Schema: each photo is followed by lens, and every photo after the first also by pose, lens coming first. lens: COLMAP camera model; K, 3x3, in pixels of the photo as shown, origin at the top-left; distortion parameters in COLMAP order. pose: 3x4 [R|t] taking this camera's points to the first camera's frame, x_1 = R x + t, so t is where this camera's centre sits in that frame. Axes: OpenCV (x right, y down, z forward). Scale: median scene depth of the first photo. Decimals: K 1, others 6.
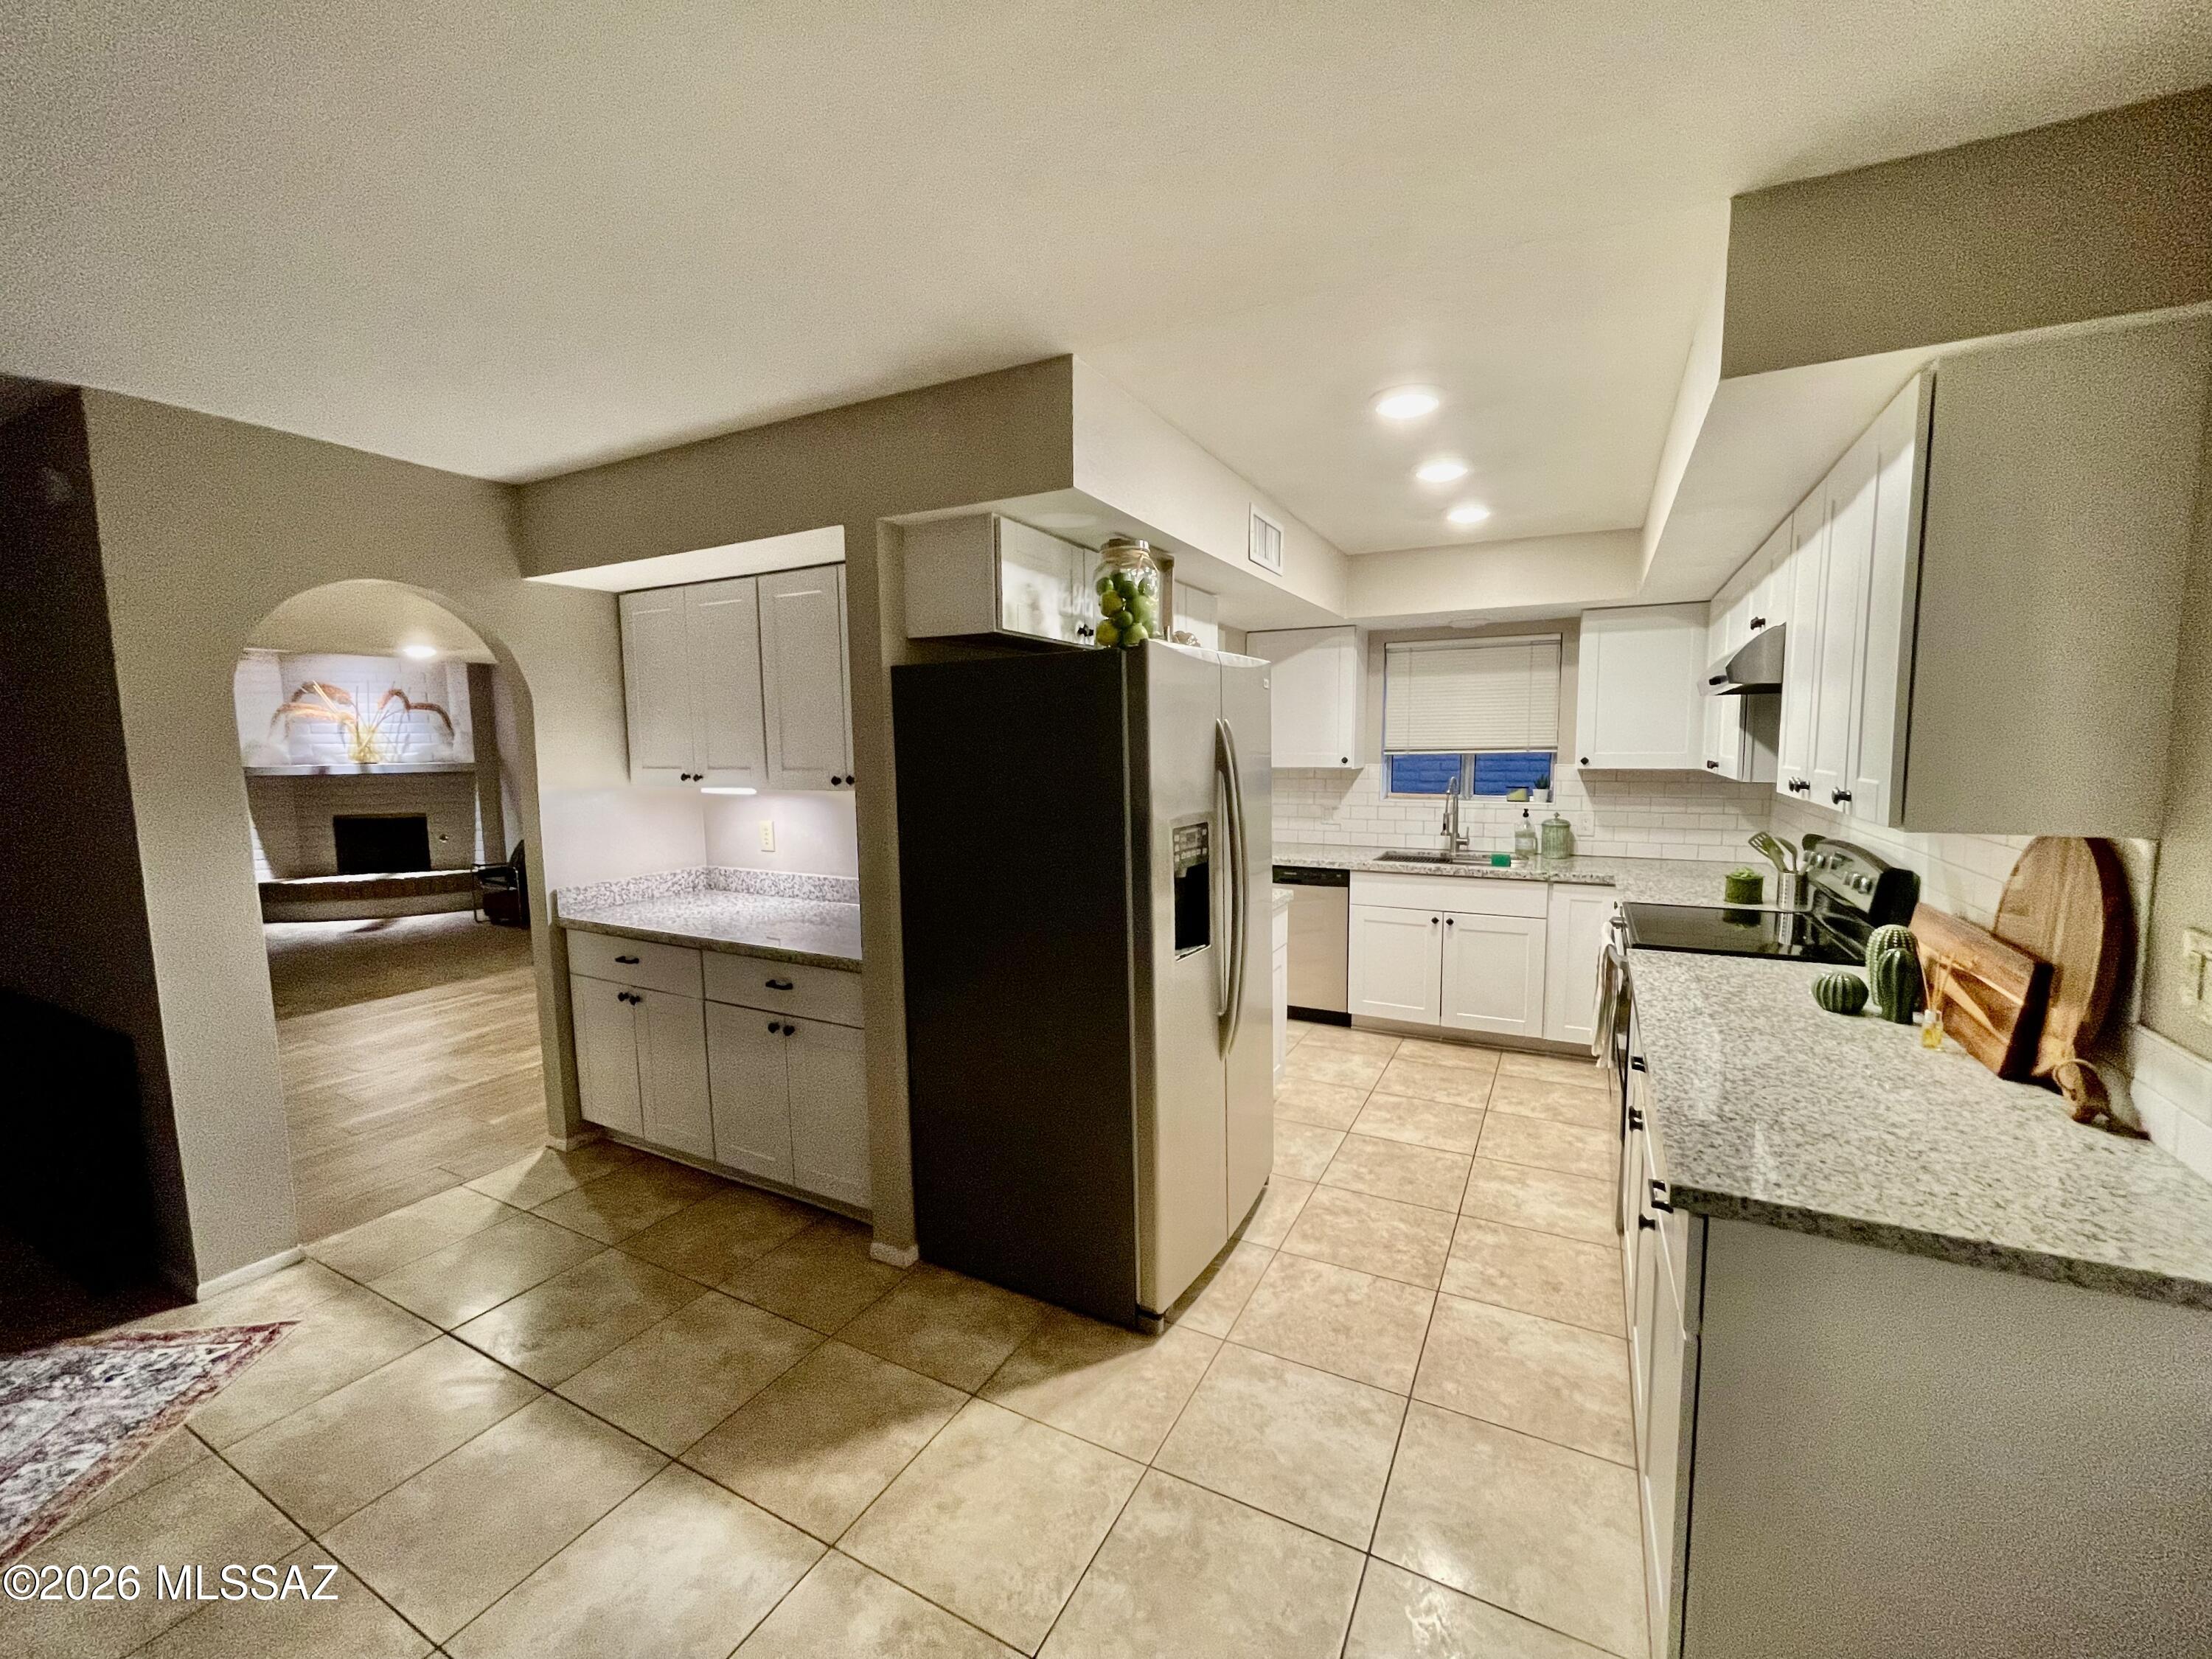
lens RADIAL K [[901.0, 0, 1104.8], [0, 901.0, 836.2], [0, 0, 1]] dist [-0.003200, -0.000255]
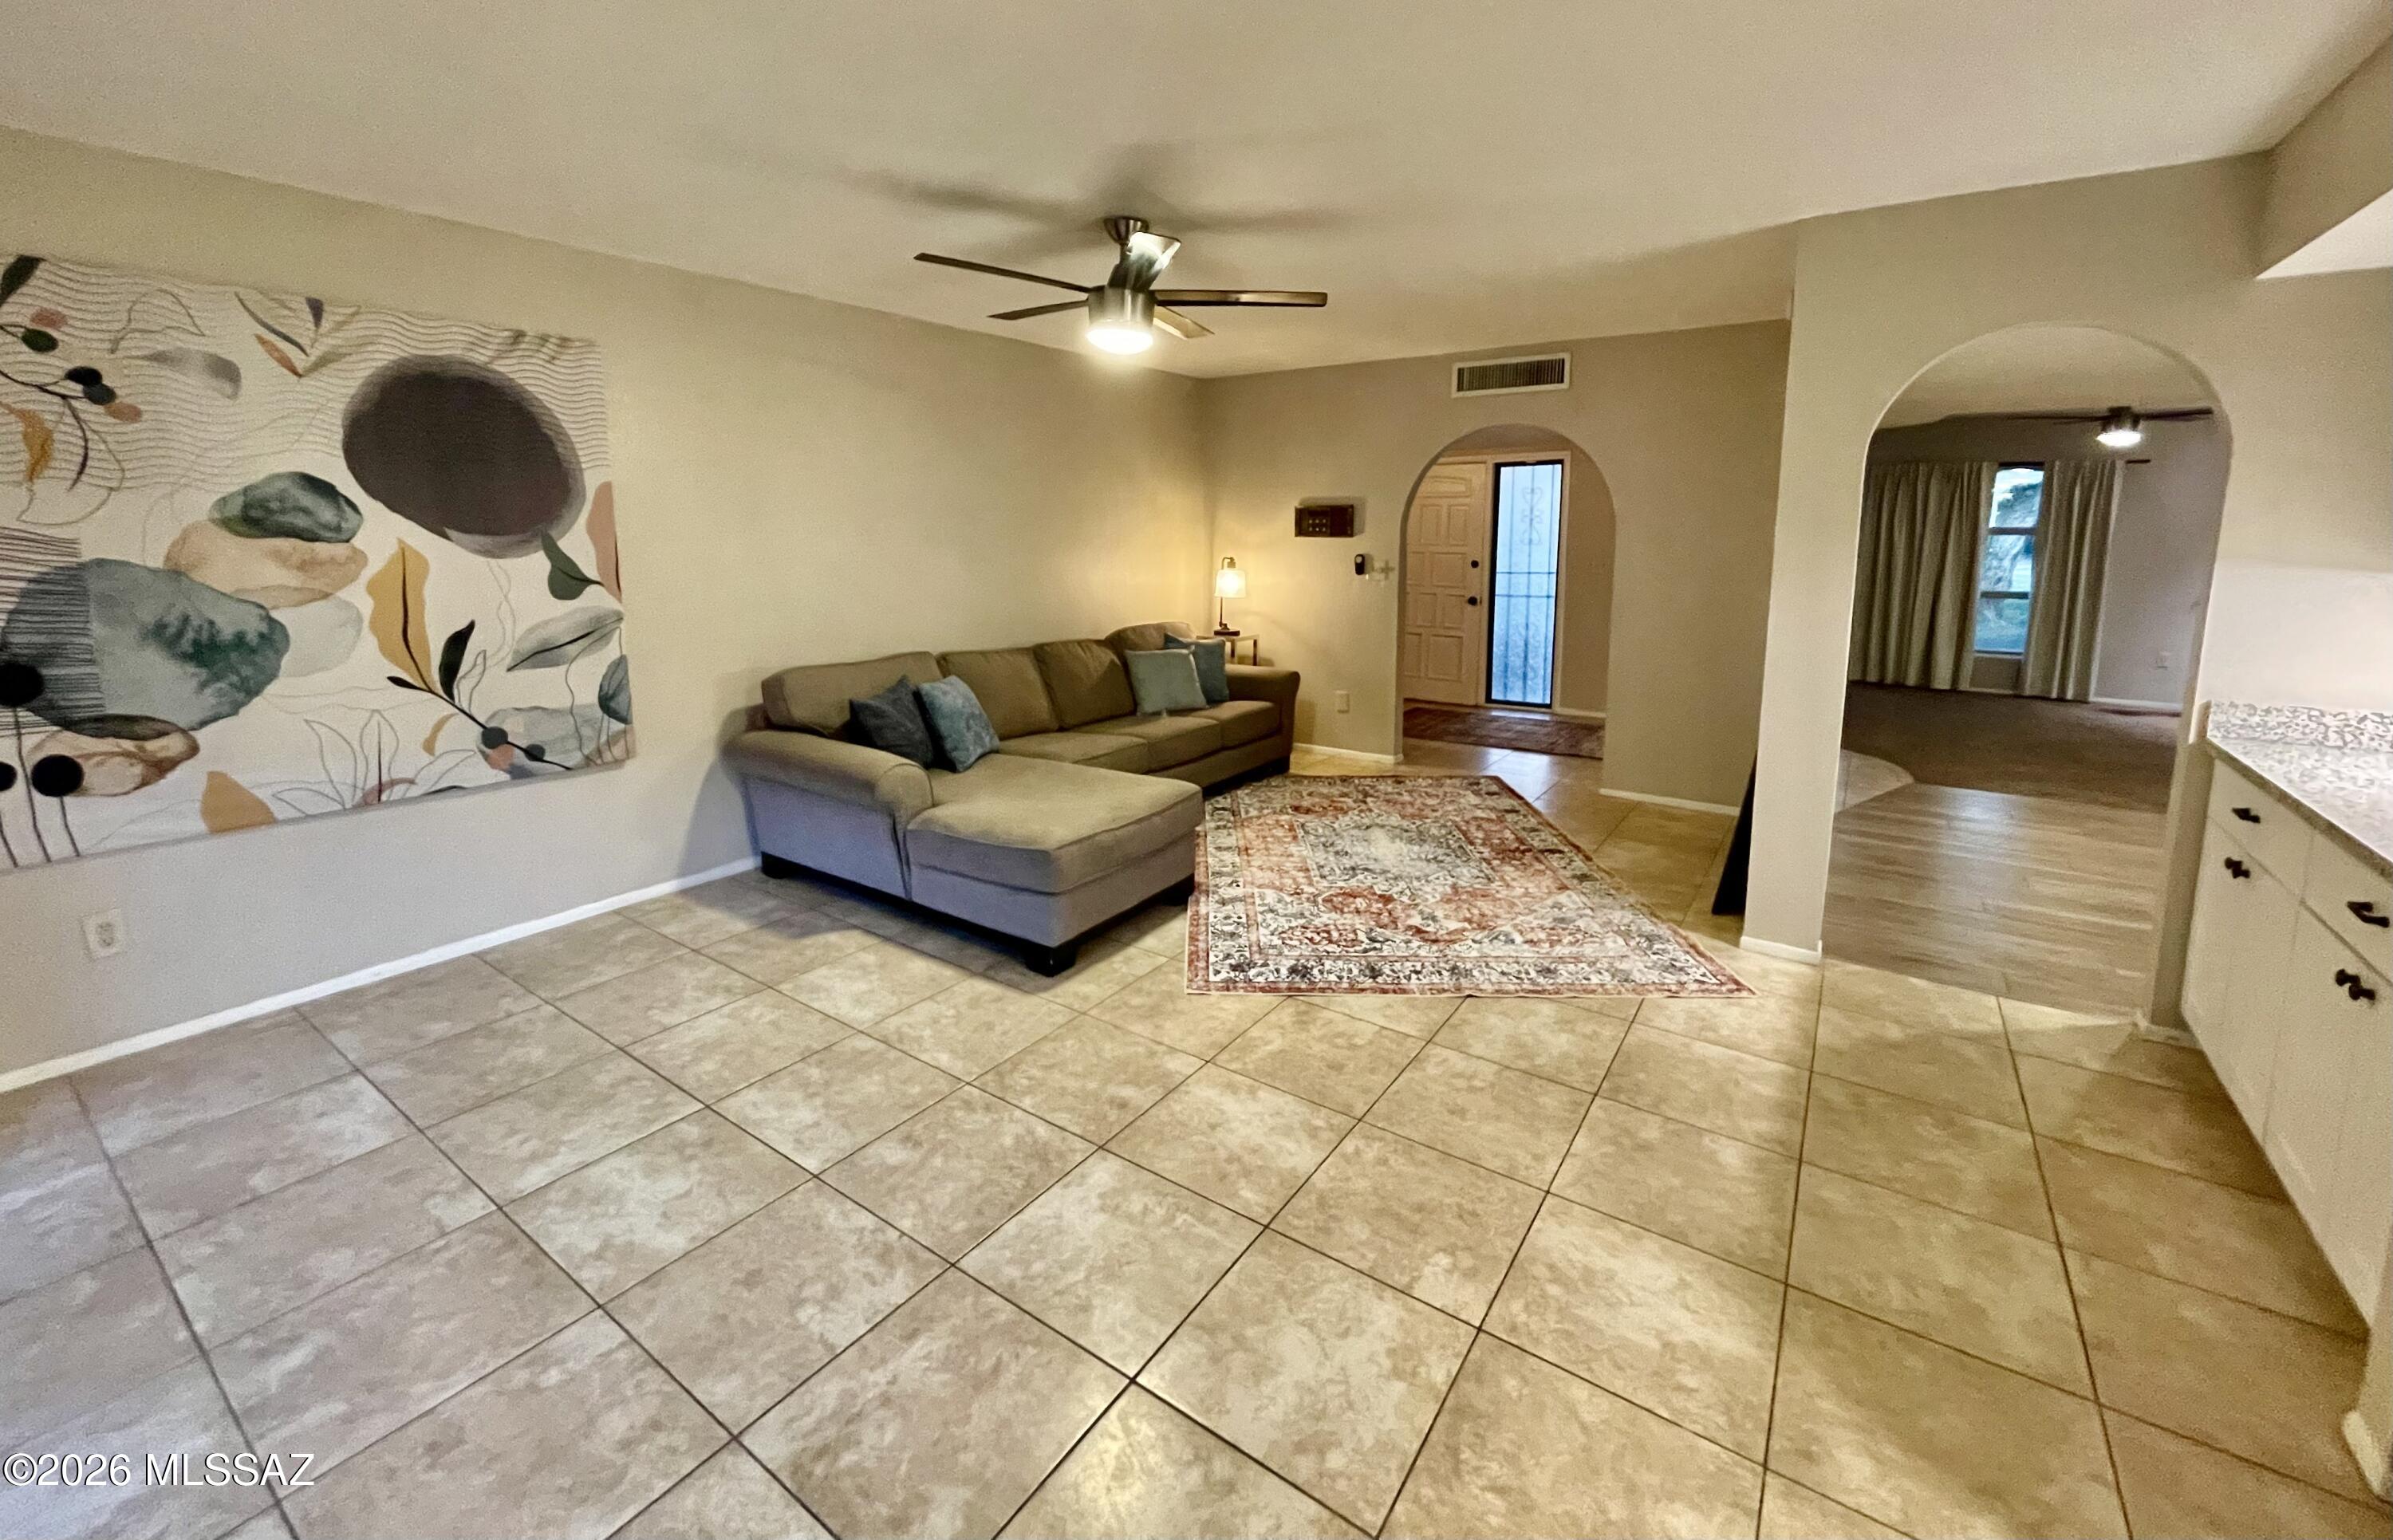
lens RADIAL K [[978.5, 0, 1189.3], [0, 978.5, 648.1], [0, 0, 1]] dist [0.001147, 0.000178]
pose [[-0.124430, 0.140154, -0.982280, 0.281917], [-0.107886, 0.982193, 0.153808, -0.016478], [0.986346, 0.125112, -0.107094, 0.249284]]
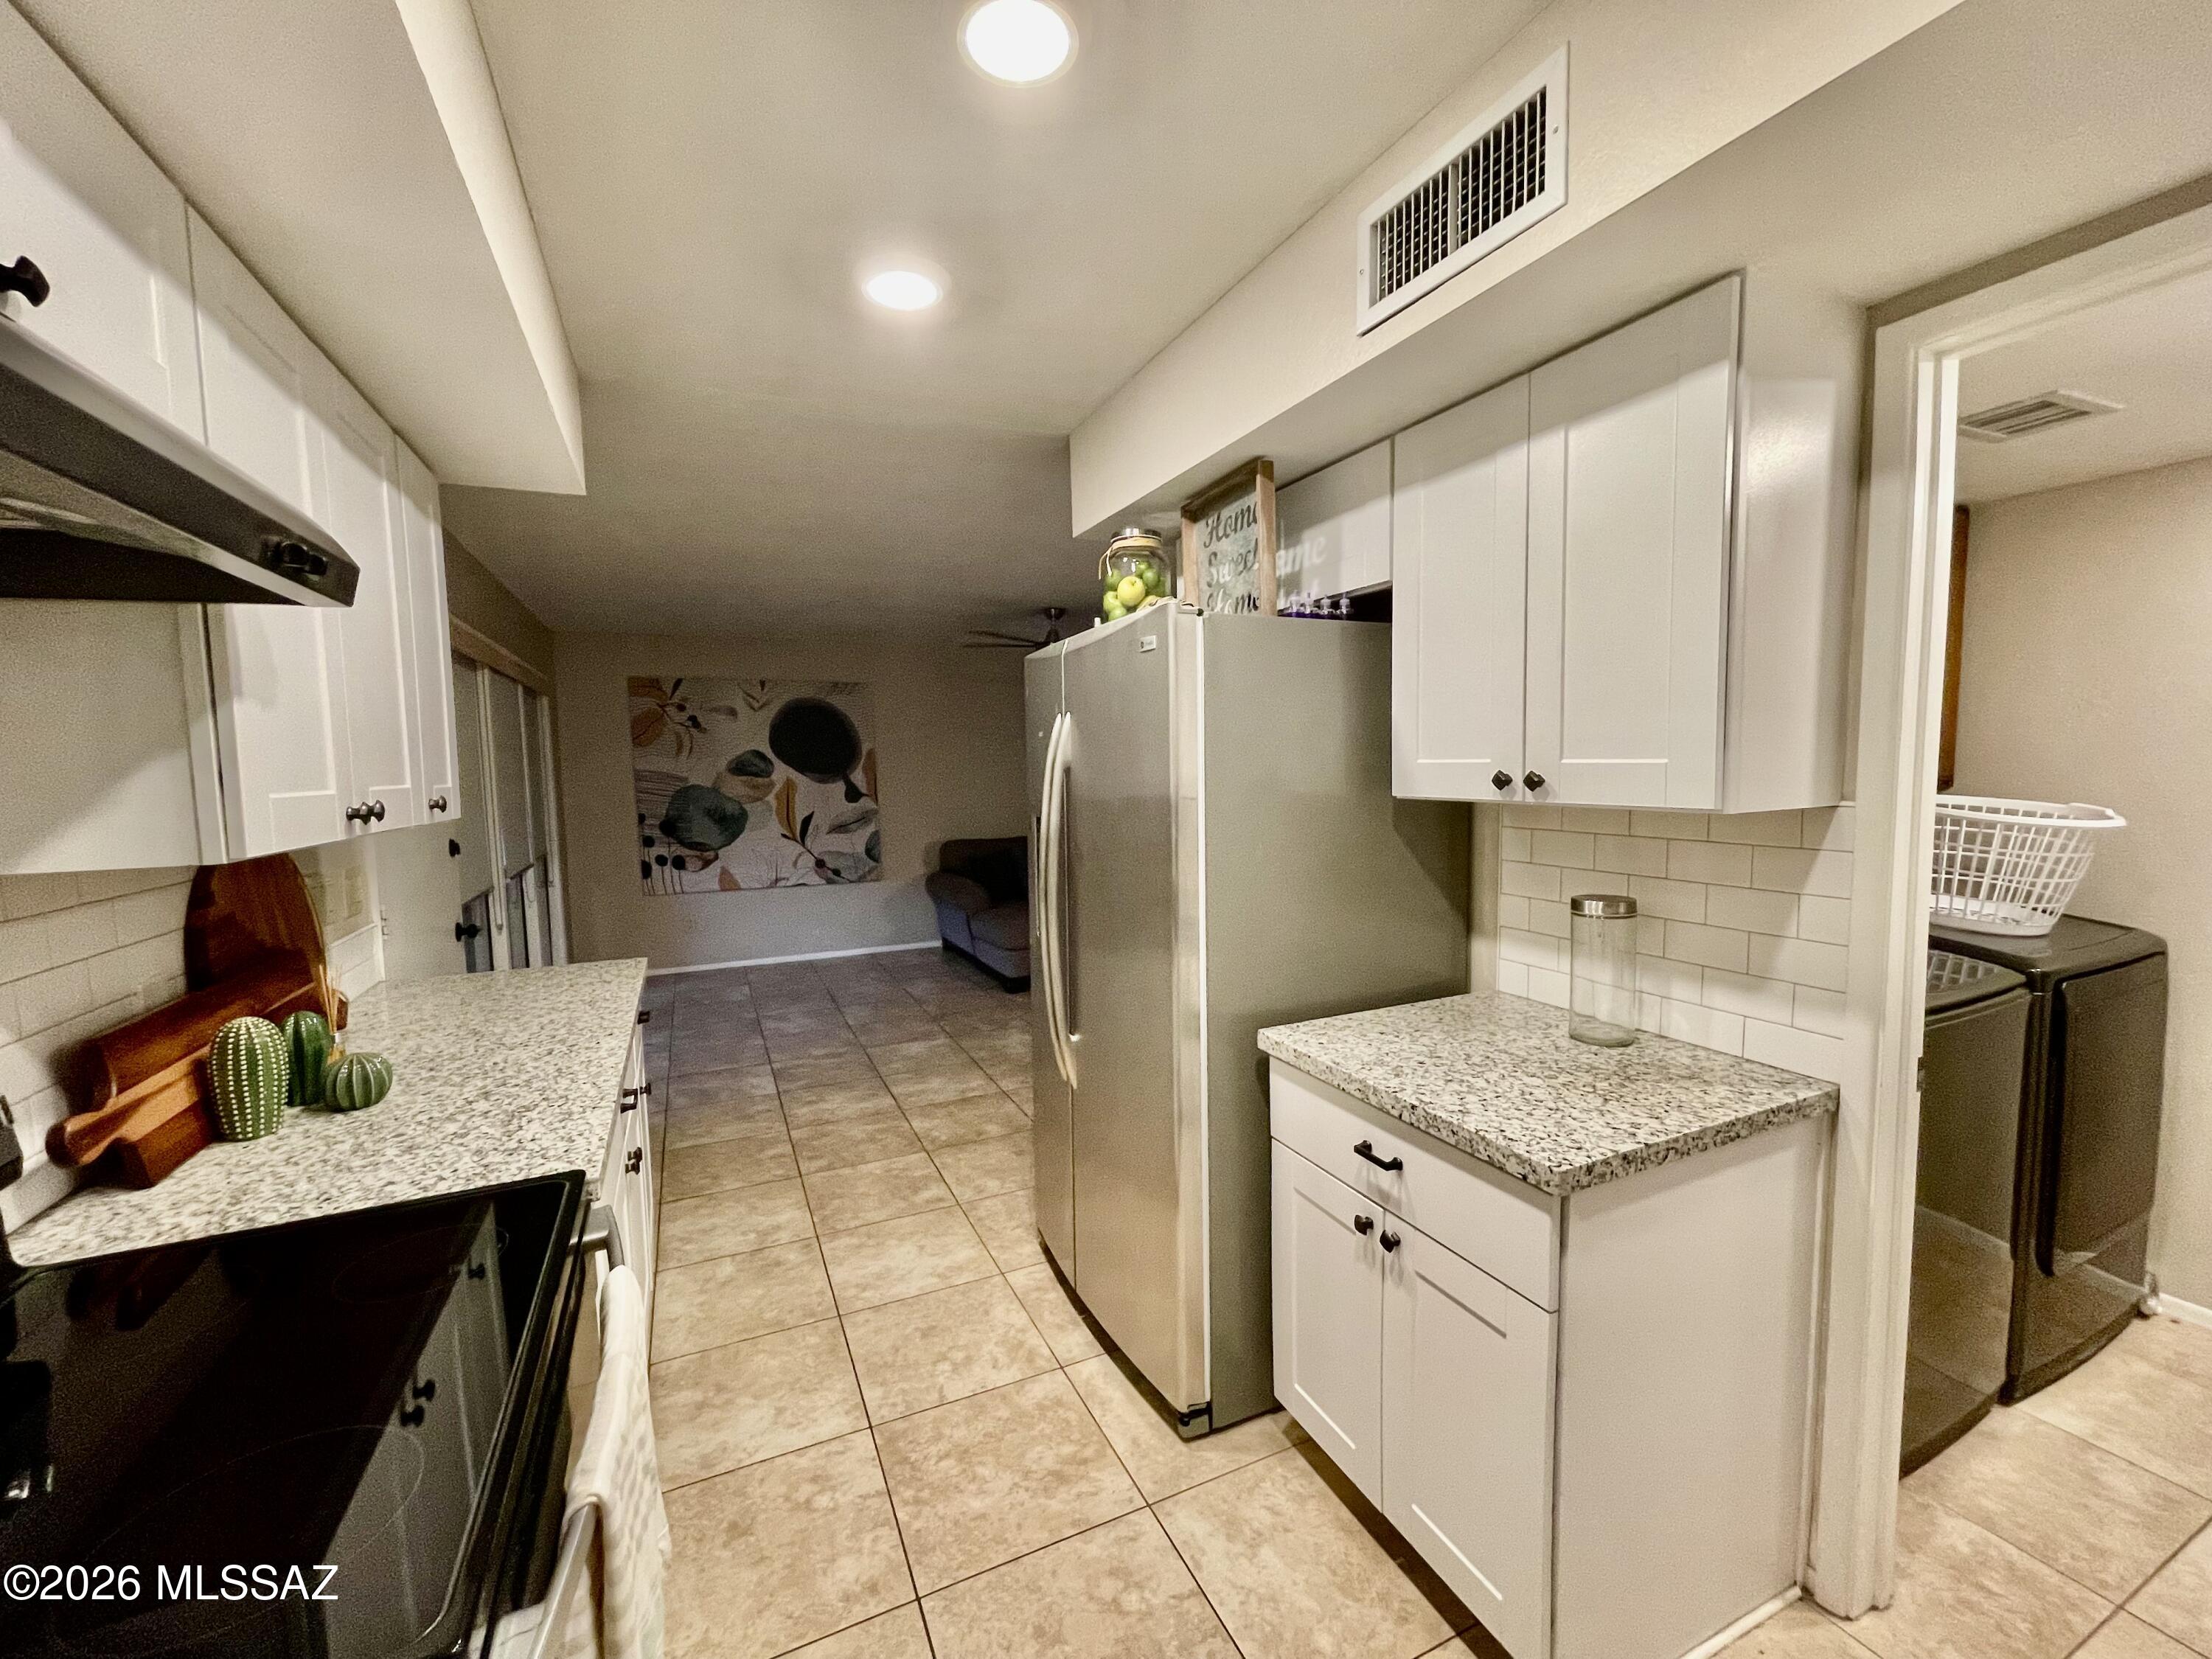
lens RADIAL K [[885.5, 0, 1094.5], [0, 885.5, 837.0], [0, 0, 1]] dist [-0.002272, 0.000000]
pose [[-0.608322, 0.092123, -0.788326, 0.618950], [-0.054165, 0.986107, 0.157032, -0.110827], [0.791840, 0.138226, -0.594880, 1.170539]]
